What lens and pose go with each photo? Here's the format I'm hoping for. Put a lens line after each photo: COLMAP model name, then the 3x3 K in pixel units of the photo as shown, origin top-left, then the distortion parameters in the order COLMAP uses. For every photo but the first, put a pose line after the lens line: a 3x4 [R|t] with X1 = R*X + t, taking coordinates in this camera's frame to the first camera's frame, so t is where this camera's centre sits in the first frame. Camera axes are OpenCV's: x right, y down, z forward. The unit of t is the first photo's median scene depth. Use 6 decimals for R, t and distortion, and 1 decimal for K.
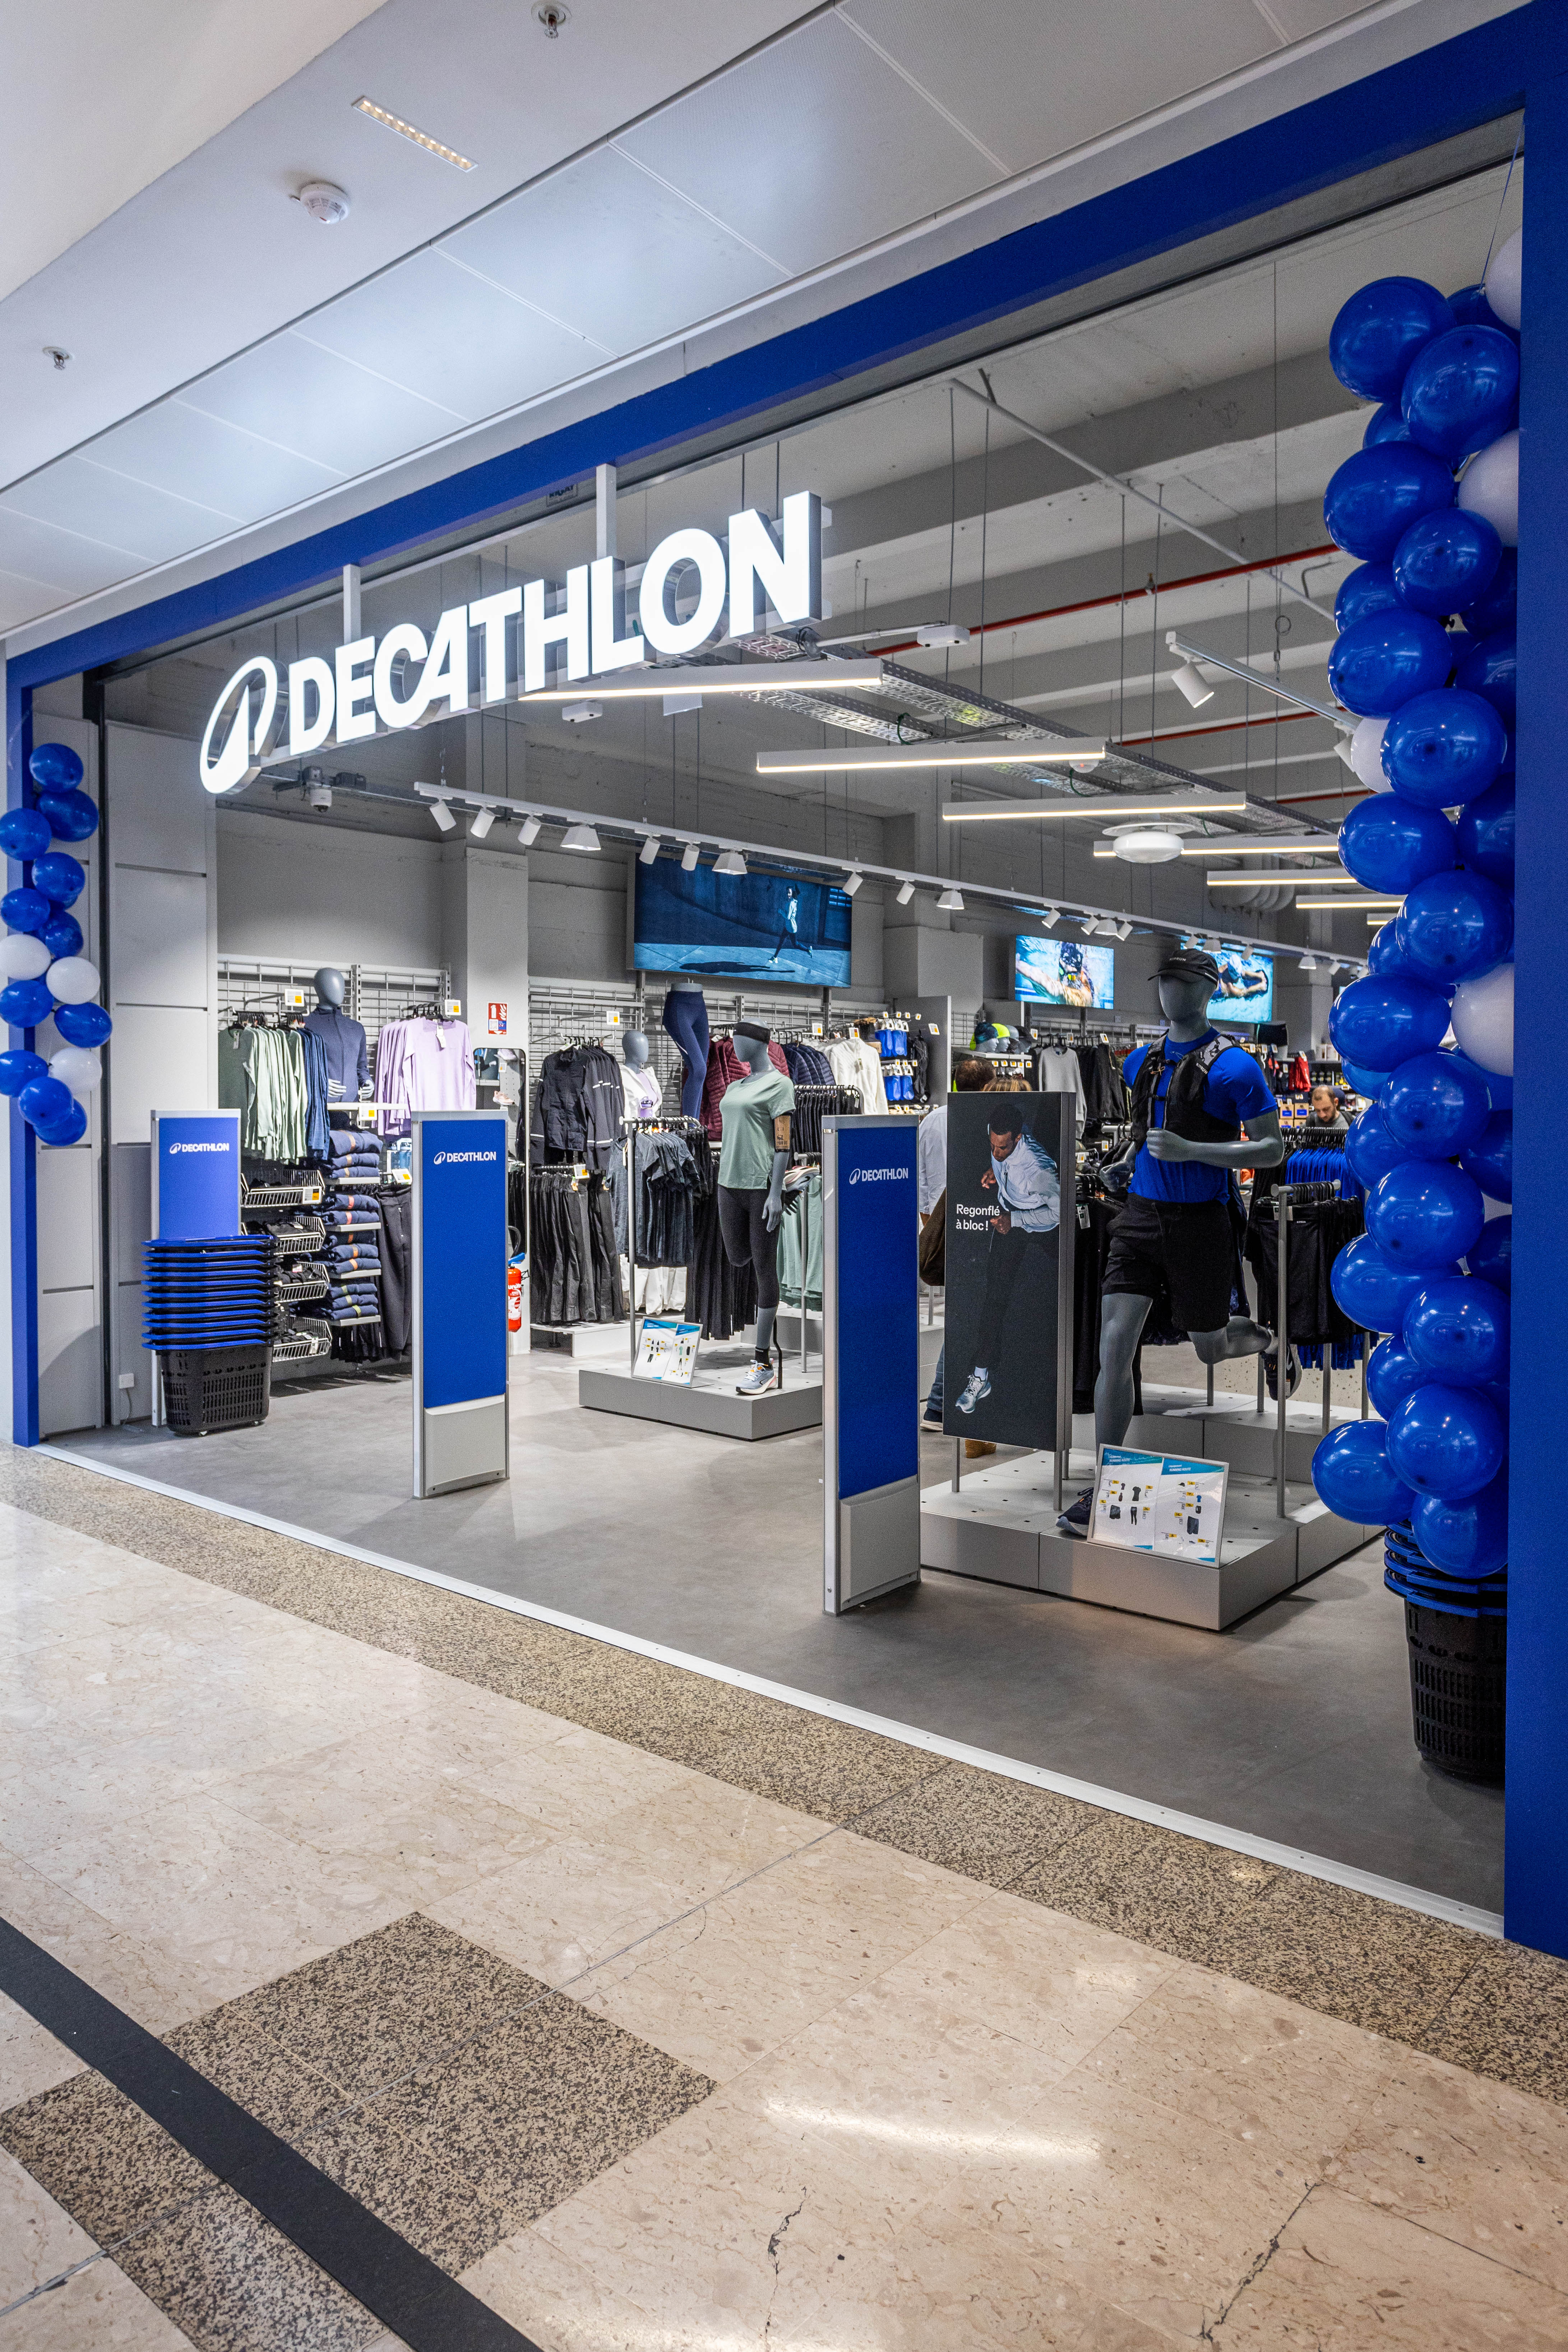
lens RADIAL K [[1596.3, 0, 661.3], [0, 1596.3, 1142.9], [0, 0, 1]] dist [-0.032640, 0.001143]
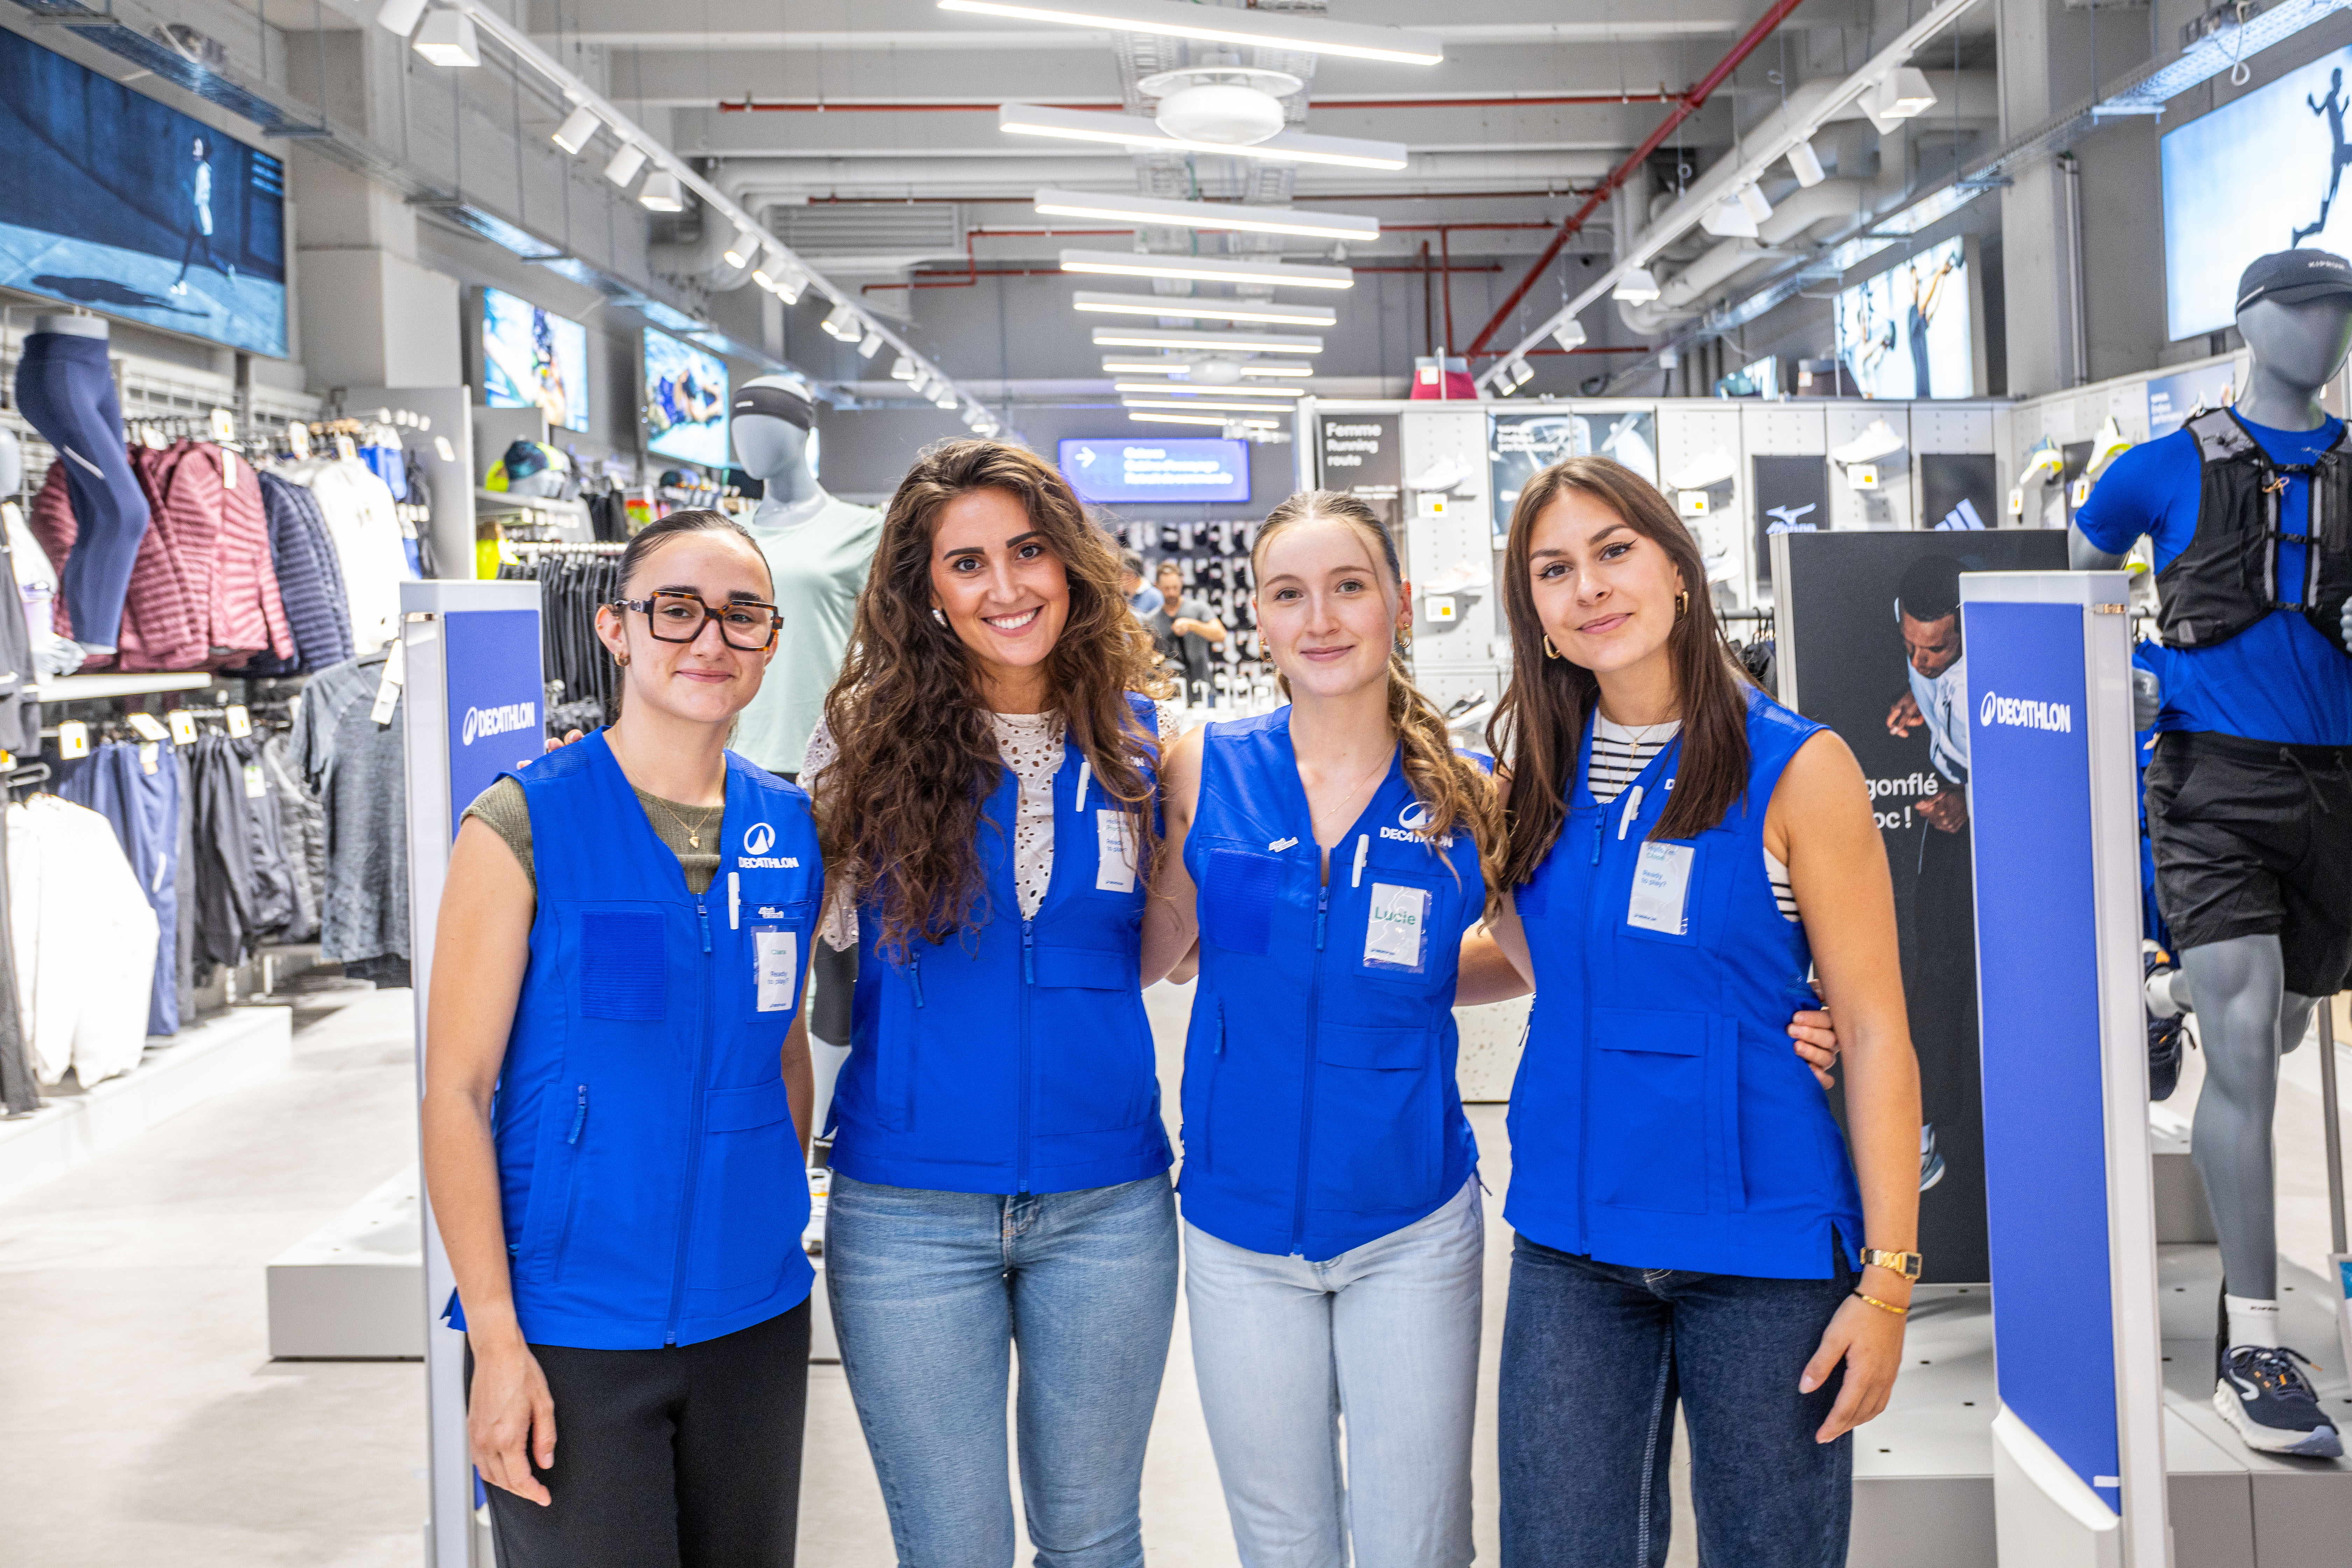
lens RADIAL K [[2396.5, 0, 1223.9], [0, 2396.5, 610.1], [0, 0, 1]] dist [0.017668, 0.029091]
pose [[0.734413, -0.010596, 0.678620, -0.252873], [0.026870, 0.999548, -0.013472, -0.002813], [-0.678170, 0.028129, 0.734366, 0.374742]]
